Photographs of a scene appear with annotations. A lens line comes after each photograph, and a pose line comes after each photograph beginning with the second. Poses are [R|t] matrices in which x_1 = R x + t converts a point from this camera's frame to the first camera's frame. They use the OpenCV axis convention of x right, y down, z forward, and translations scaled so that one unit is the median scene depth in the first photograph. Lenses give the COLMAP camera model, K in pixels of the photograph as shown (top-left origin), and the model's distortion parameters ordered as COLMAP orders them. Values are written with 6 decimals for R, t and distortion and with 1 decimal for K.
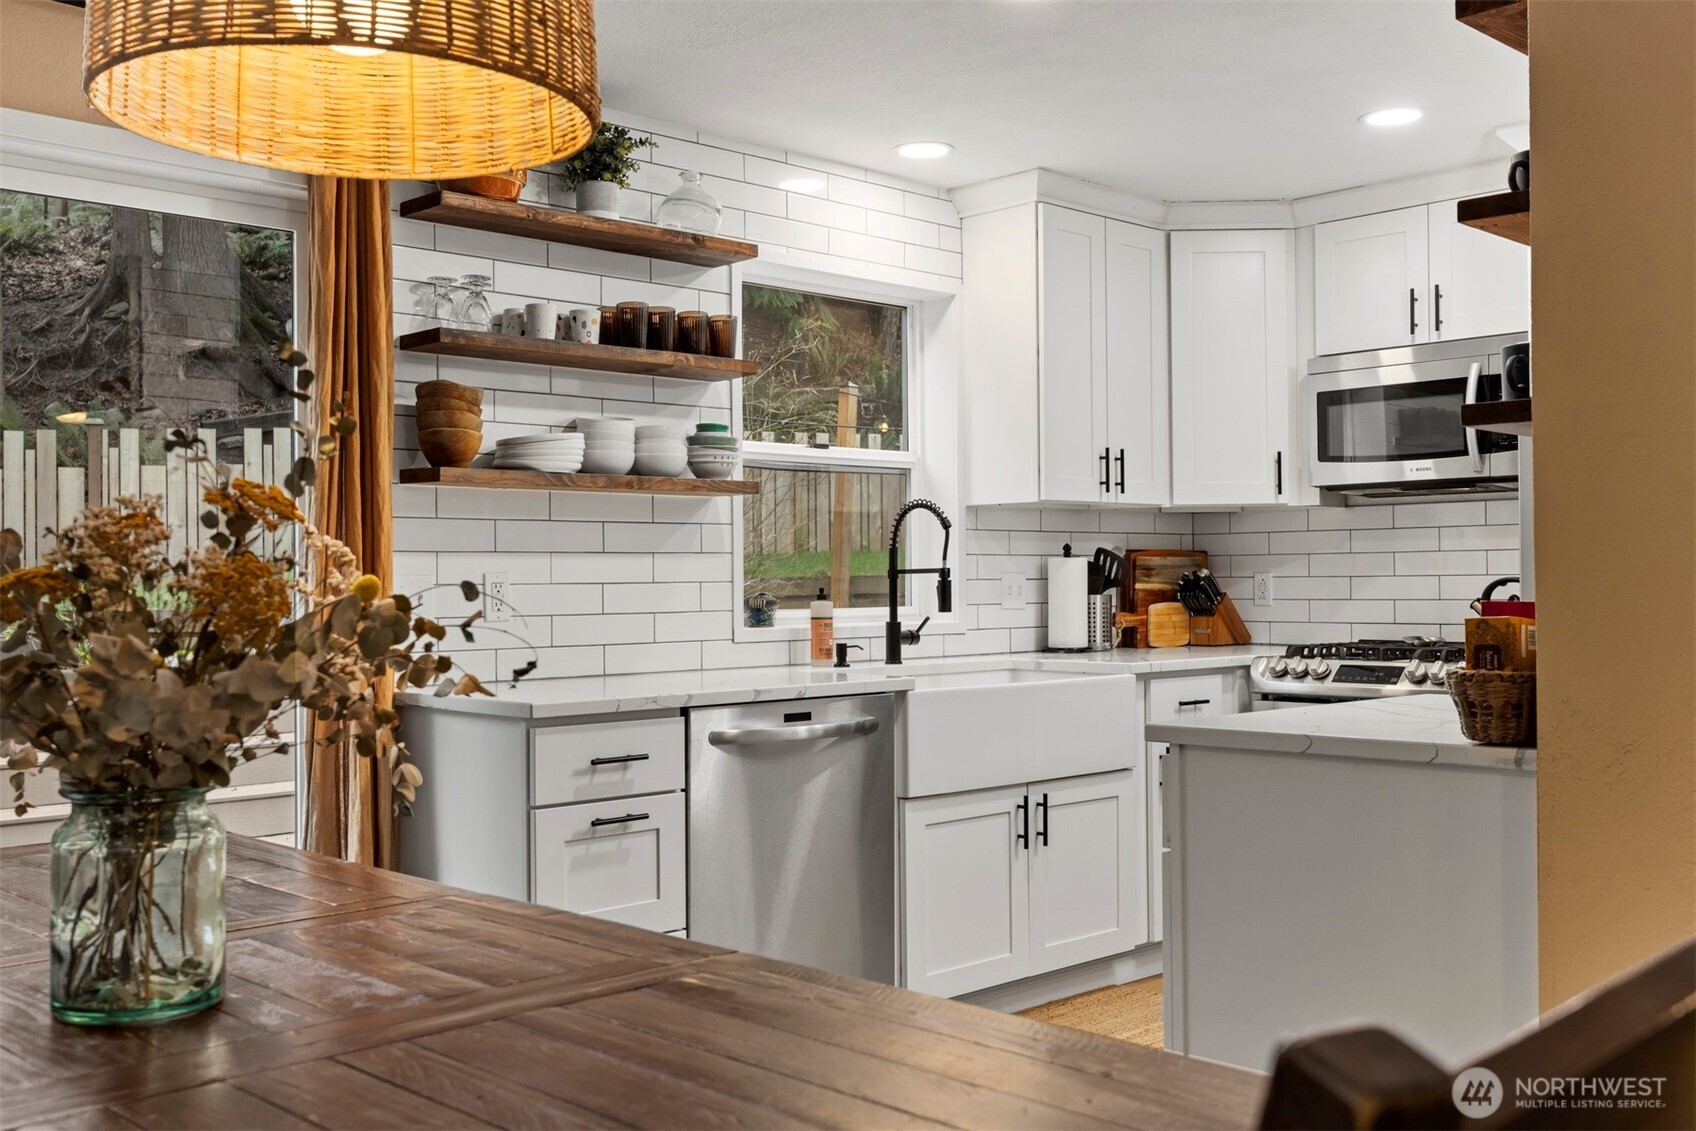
lens RADIAL K [[1664.4, 0, 848.0], [0, 1664.4, 565.5], [0, 0, 1]] dist [0.005764, -0.000721]
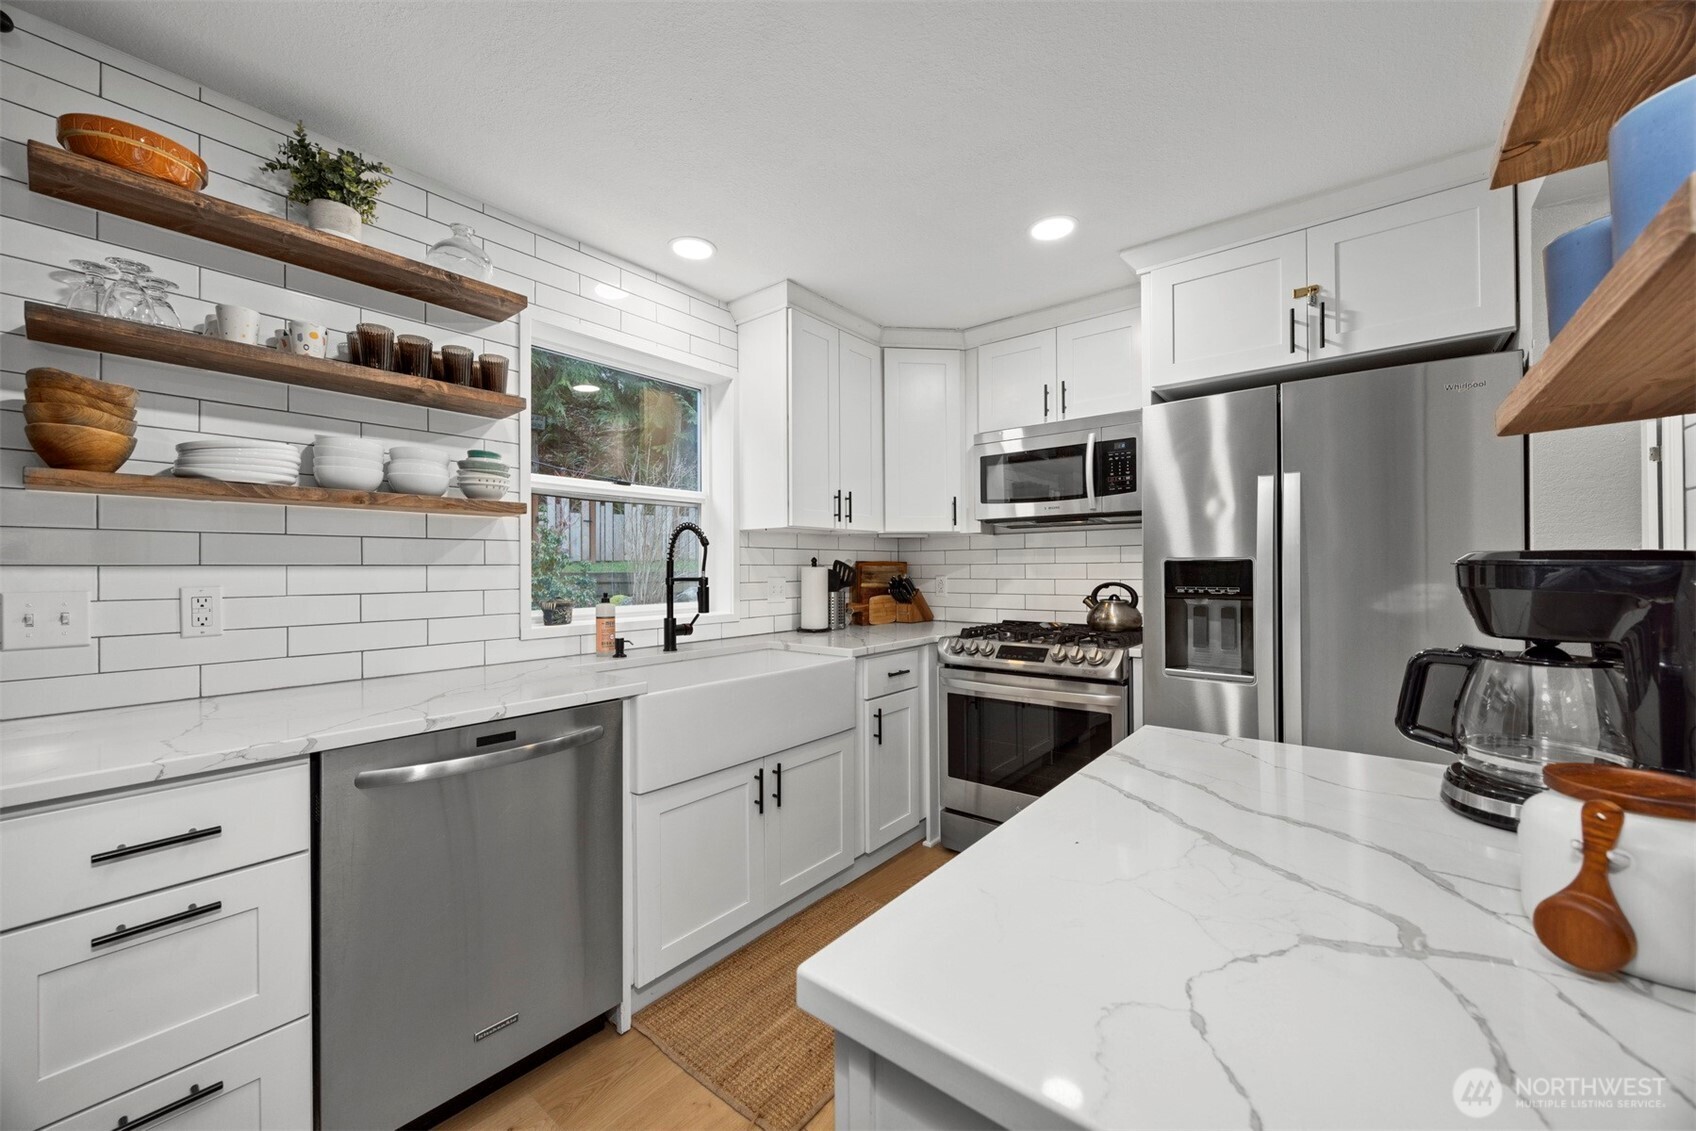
lens RADIAL K [[651.7, 0, 848.0], [0, 651.7, 565.5], [0, 0, 1]] dist [0.001436, 0.000052]
pose [[0.991665, 0.003515, 0.128793, 0.093557], [-0.003982, 0.999986, 0.003366, -0.008590], [-0.128780, -0.003851, 0.991666, 0.456646]]
